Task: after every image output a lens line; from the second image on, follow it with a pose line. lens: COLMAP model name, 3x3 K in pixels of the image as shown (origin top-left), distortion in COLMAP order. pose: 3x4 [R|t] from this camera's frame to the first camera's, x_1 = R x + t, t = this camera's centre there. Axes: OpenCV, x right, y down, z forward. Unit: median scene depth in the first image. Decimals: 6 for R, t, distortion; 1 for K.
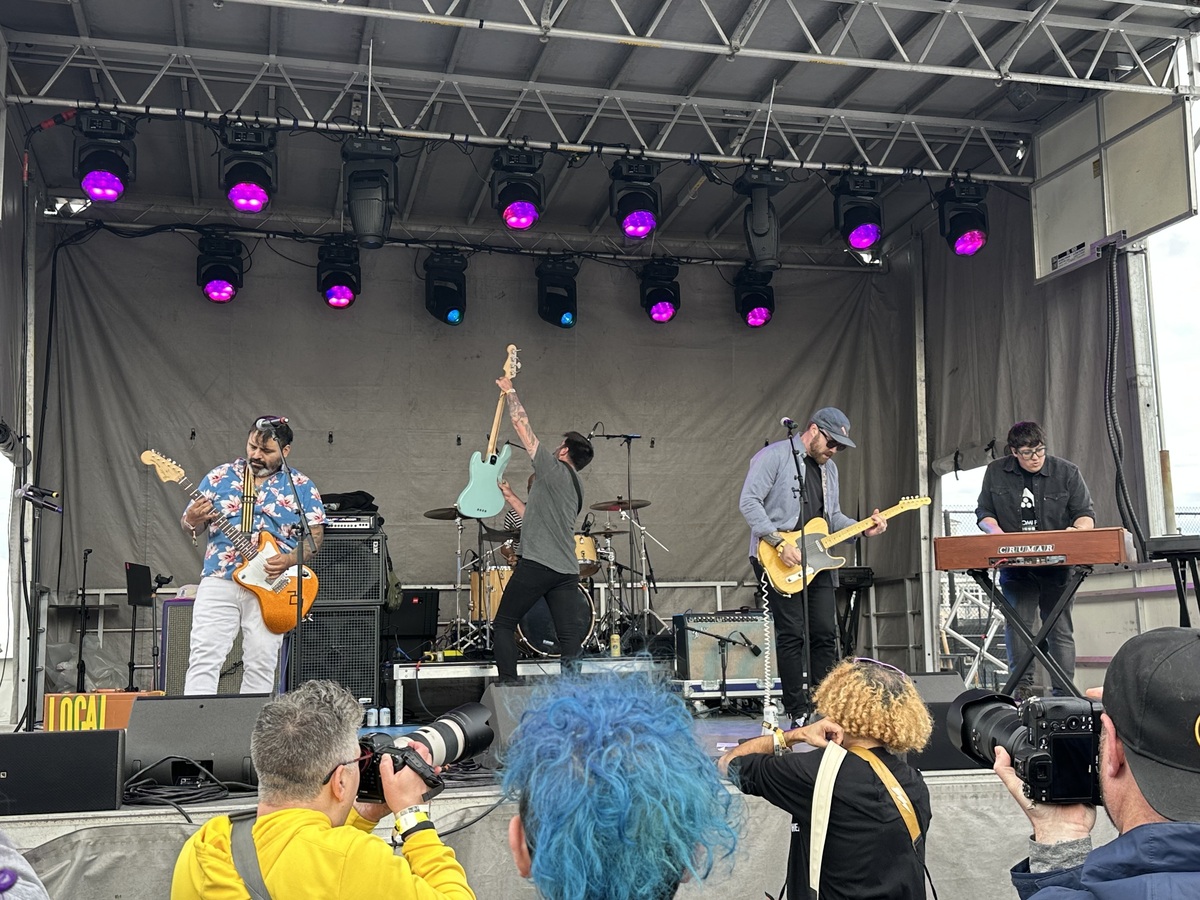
lens RADIAL K [[1345.5, 0, 567.7], [0, 1345.5, 437.5], [0, 0, 1]] dist [0.063462, 0.000000]
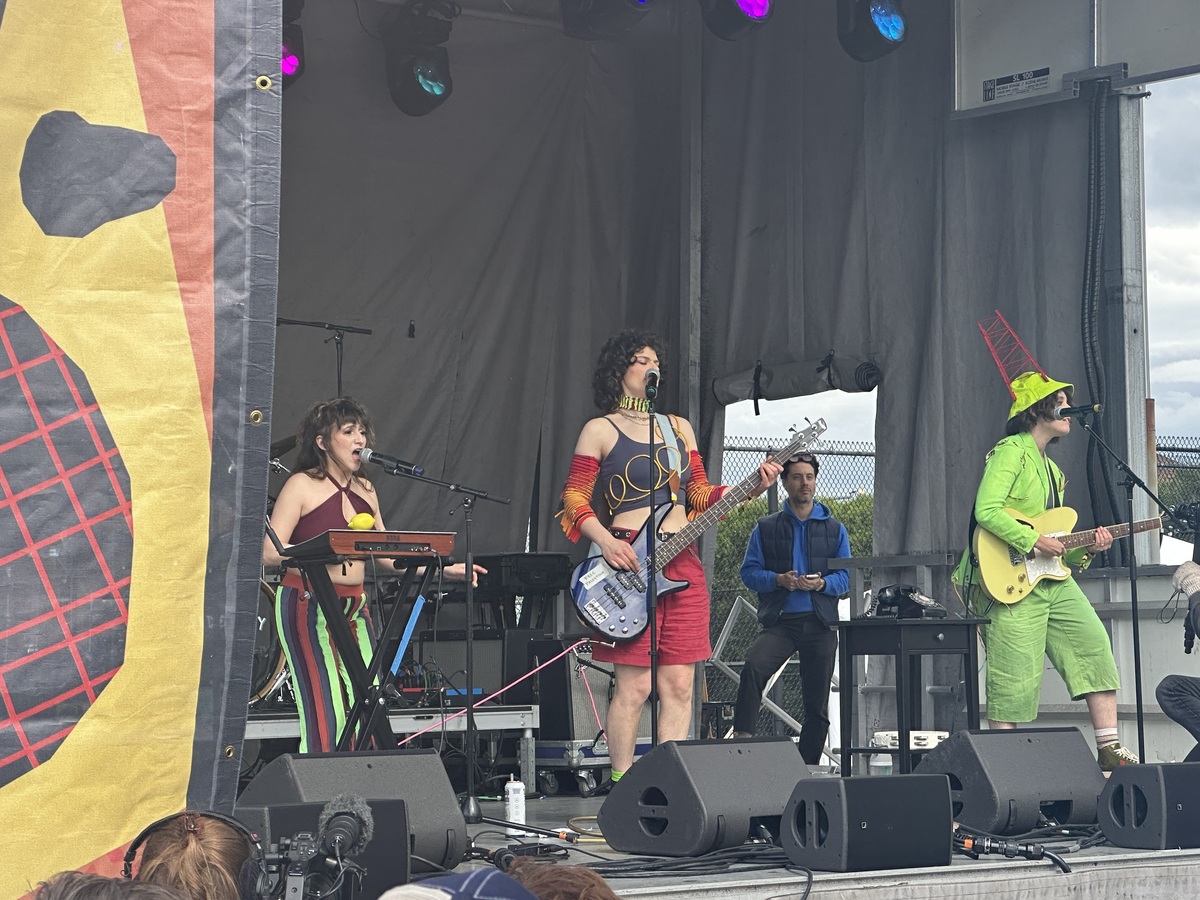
lens RADIAL K [[3057.0, 0, 577.7], [0, 3057.0, 390.8], [0, 0, 1]] dist [0.110960, 0.000000]
pose [[0.910126, 0.042743, 0.412122, -0.404535], [-0.066855, 0.996780, 0.044262, -0.039309], [-0.408903, -0.067836, 0.910053, -0.236078]]
